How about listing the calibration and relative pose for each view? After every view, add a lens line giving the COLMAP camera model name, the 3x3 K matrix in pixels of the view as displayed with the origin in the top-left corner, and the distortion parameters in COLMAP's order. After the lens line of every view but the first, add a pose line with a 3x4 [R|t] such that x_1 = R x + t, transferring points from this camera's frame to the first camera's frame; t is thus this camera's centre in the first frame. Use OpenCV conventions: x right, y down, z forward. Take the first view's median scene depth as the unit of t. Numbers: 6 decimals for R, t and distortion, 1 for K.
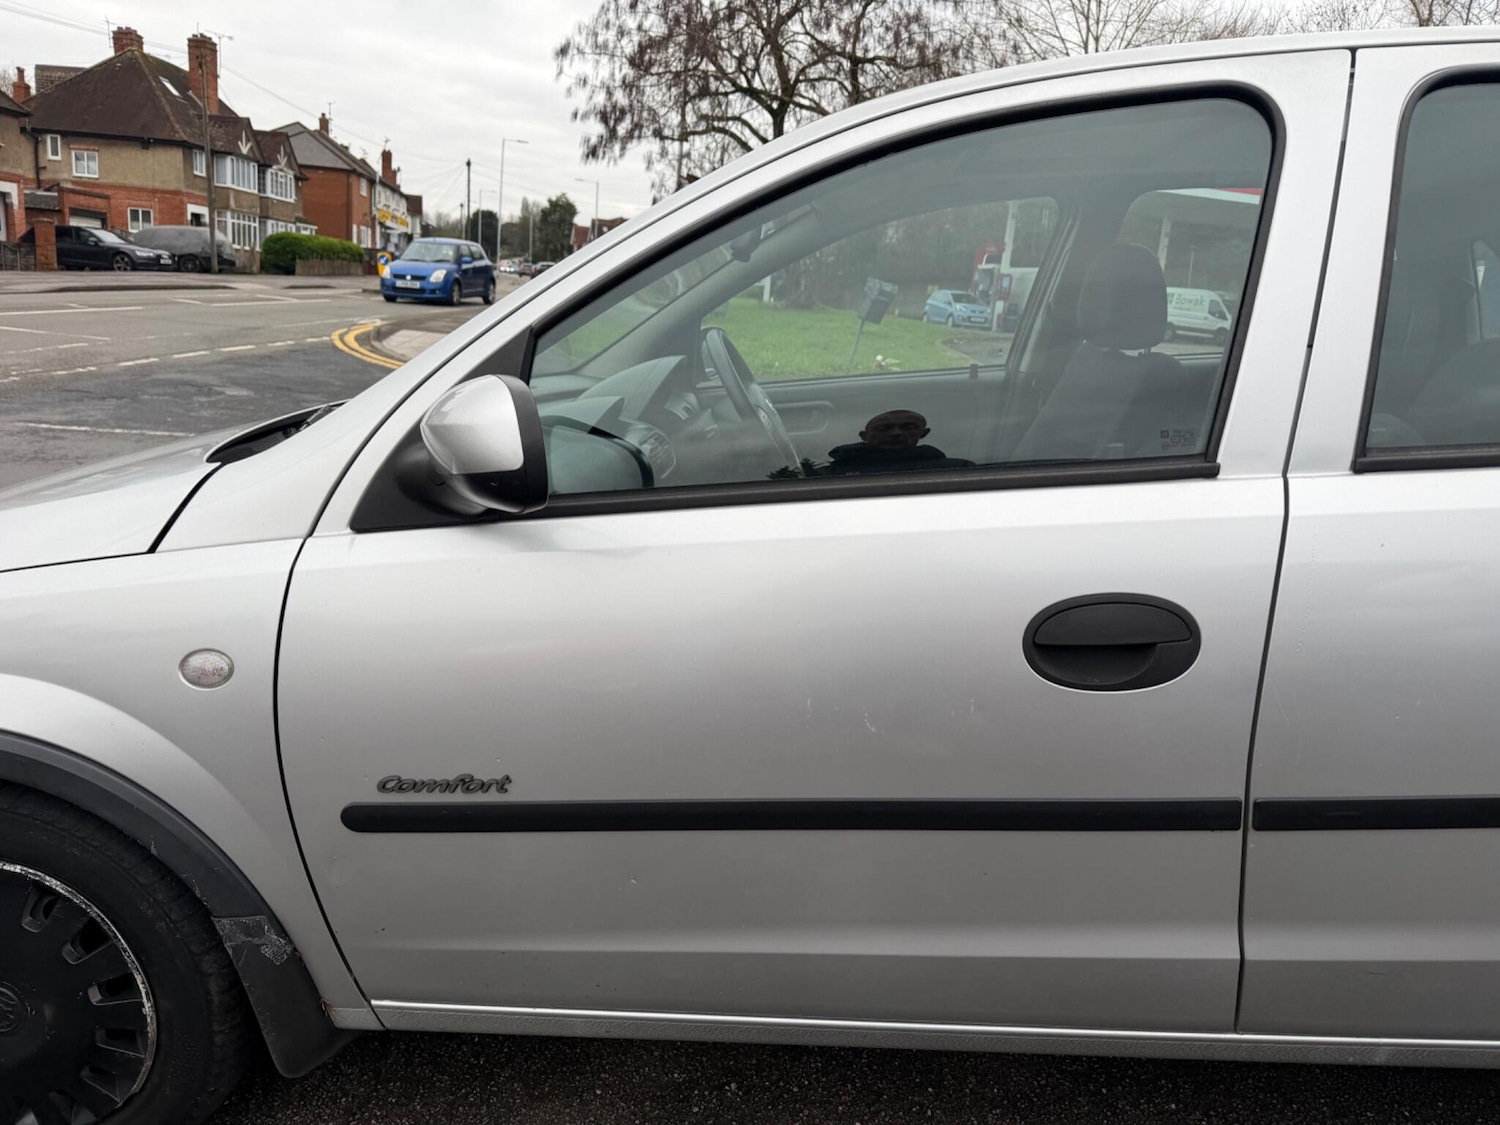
lens RADIAL K [[1061.4, 0, 740.1], [0, 1061.4, 561.1], [0, 0, 1]] dist [0.016389, -0.024857]
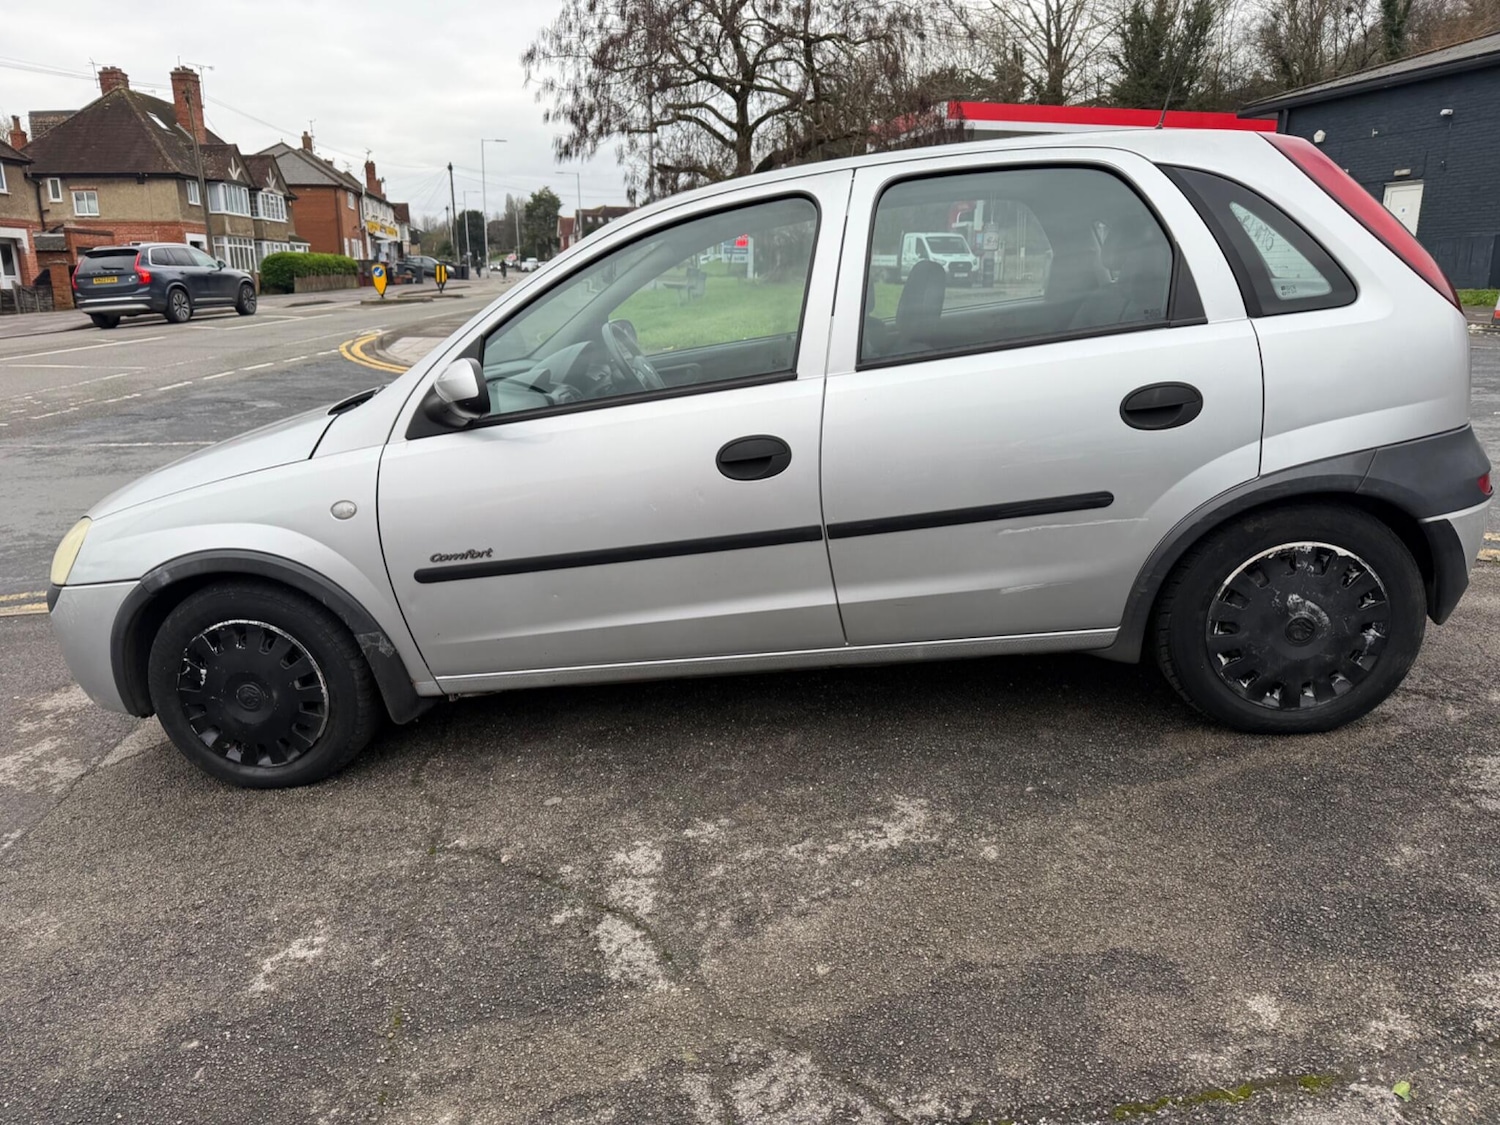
lens RADIAL K [[1061.4, 0, 727.2], [0, 1061.4, 564.2], [0, 0, 1]] dist [0.016389, -0.024857]
pose [[0.996364, -0.080900, -0.026733, 0.014558], [0.081492, 0.996435, 0.021833, 0.010701], [0.024872, -0.023932, 0.999404, -0.052166]]
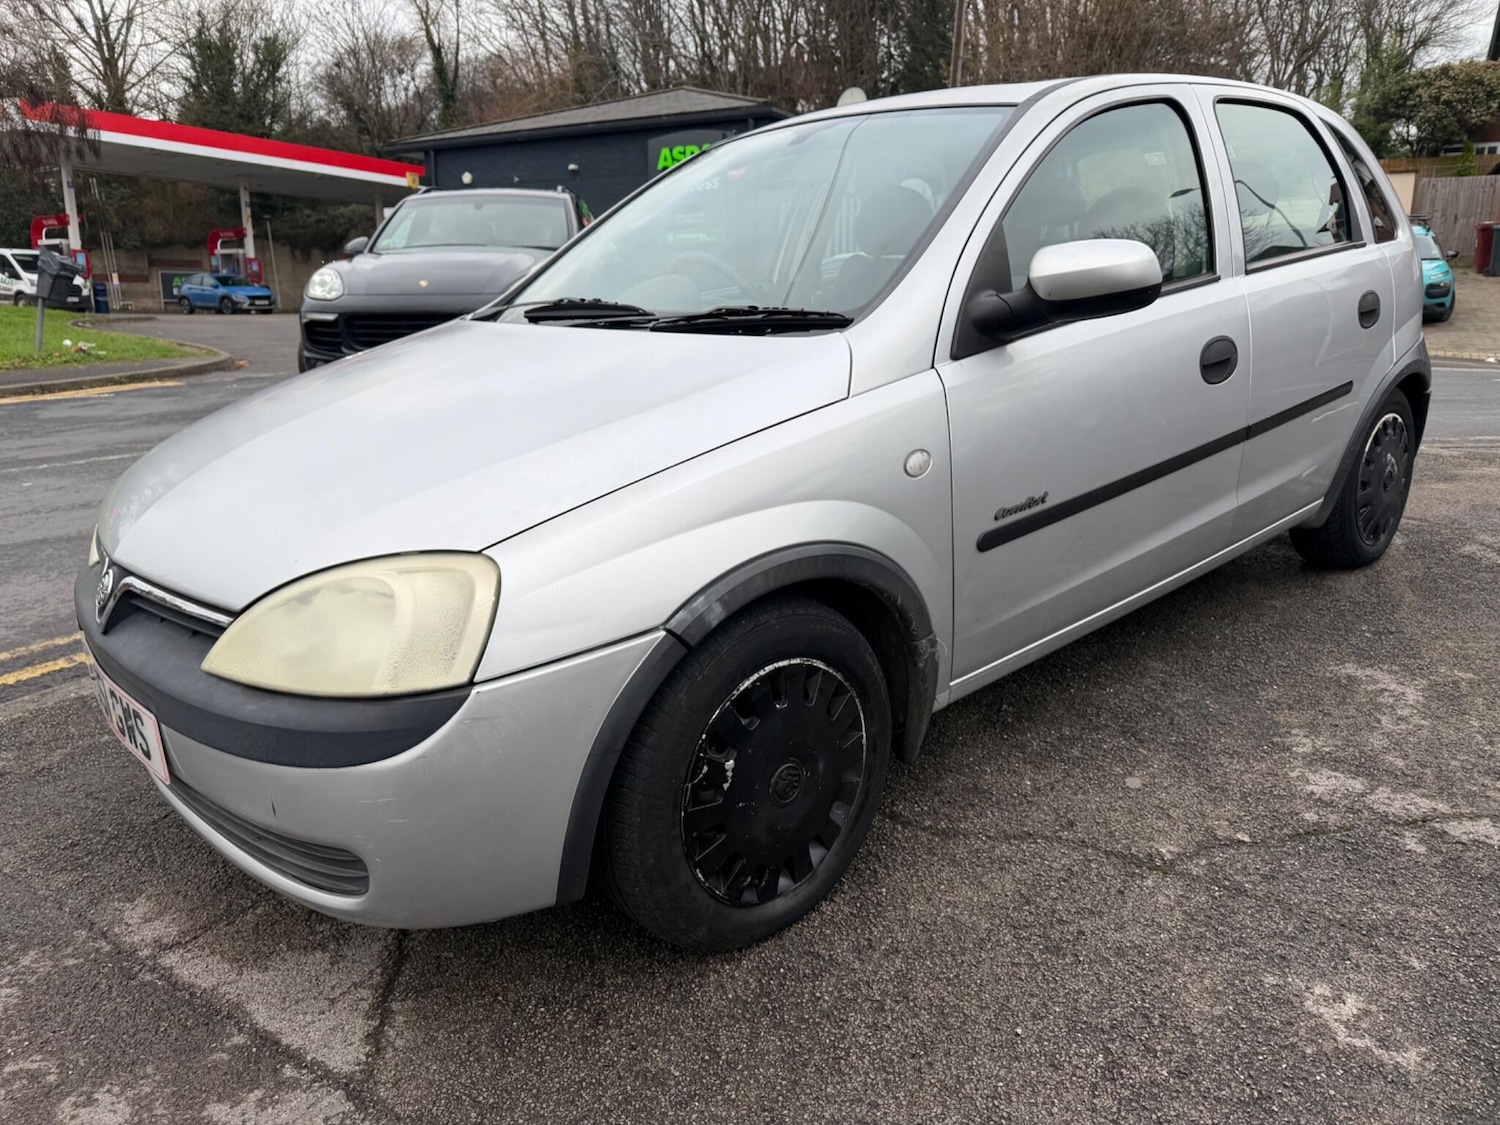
lens RADIAL K [[1061.4, 0, 722.0], [0, 1061.4, 562.8], [0, 0, 1]] dist [0.016389, -0.024857]
pose [[0.696226, -0.232998, 0.678957, -0.082099], [0.215444, 0.970075, 0.111977, 0.000600], [-0.684729, 0.068316, 0.725589, 0.006590]]
